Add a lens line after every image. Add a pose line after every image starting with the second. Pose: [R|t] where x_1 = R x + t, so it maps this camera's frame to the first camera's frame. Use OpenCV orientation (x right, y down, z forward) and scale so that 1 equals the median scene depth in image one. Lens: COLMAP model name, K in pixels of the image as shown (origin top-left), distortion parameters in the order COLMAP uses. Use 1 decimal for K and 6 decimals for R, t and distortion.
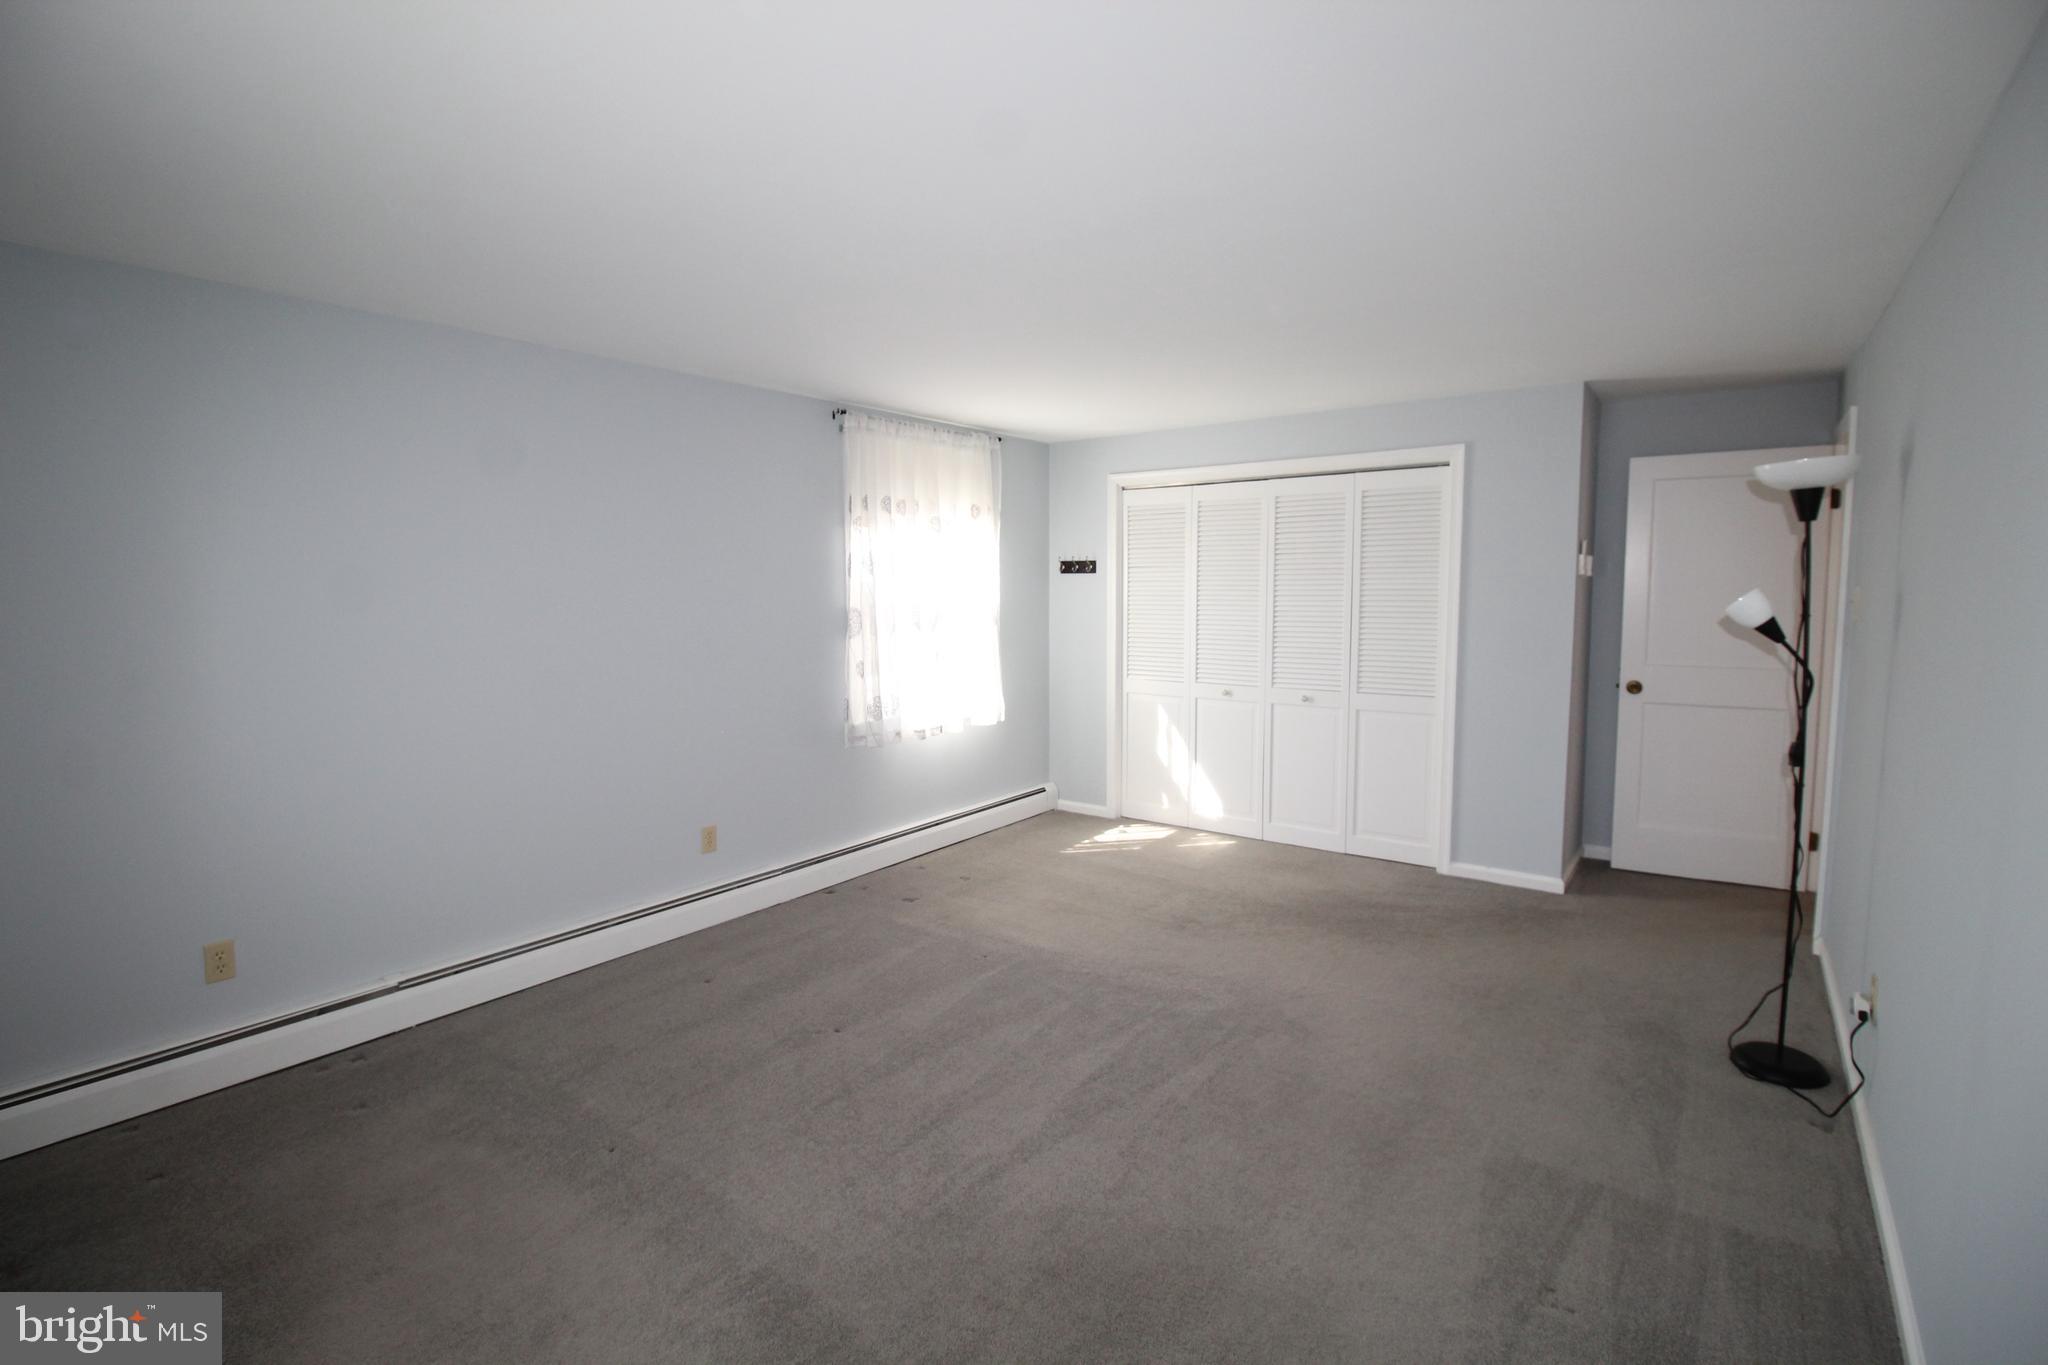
lens RADIAL K [[966.9, 0, 1028.5], [0, 966.9, 662.5], [0, 0, 1]] dist [-0.001114, -0.000027]
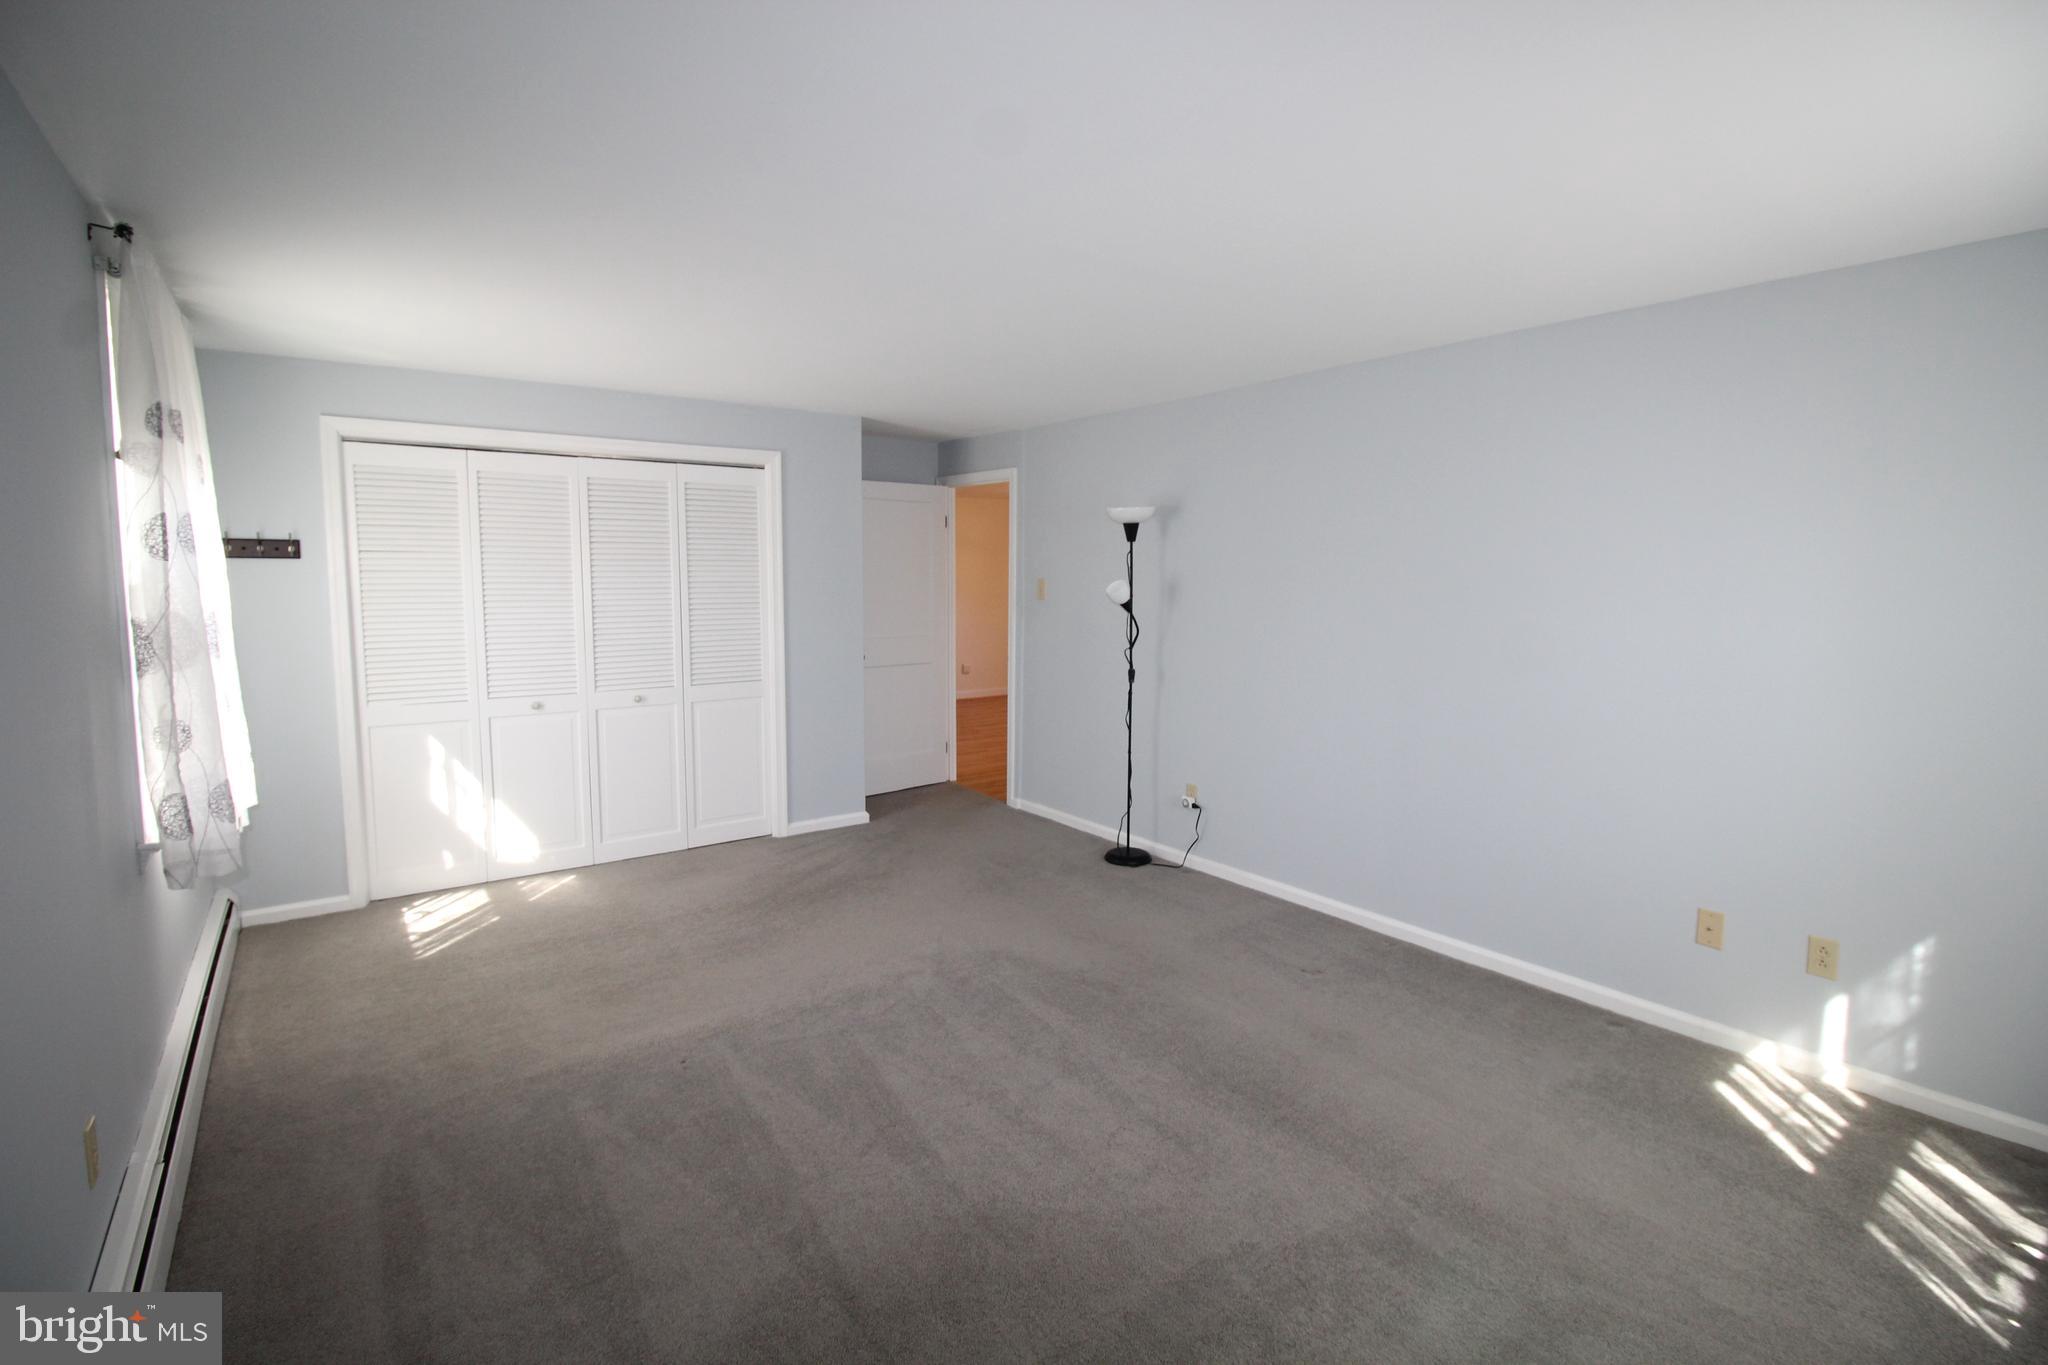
lens RADIAL K [[966.9, 0, 1028.5], [0, 966.9, 662.5], [0, 0, 1]] dist [-0.001114, -0.000027]
pose [[0.273656, -0.081455, 0.958372, -0.513201], [0.074780, 0.995193, 0.063232, -0.028974], [-0.958916, 0.054364, 0.278432, 0.383715]]
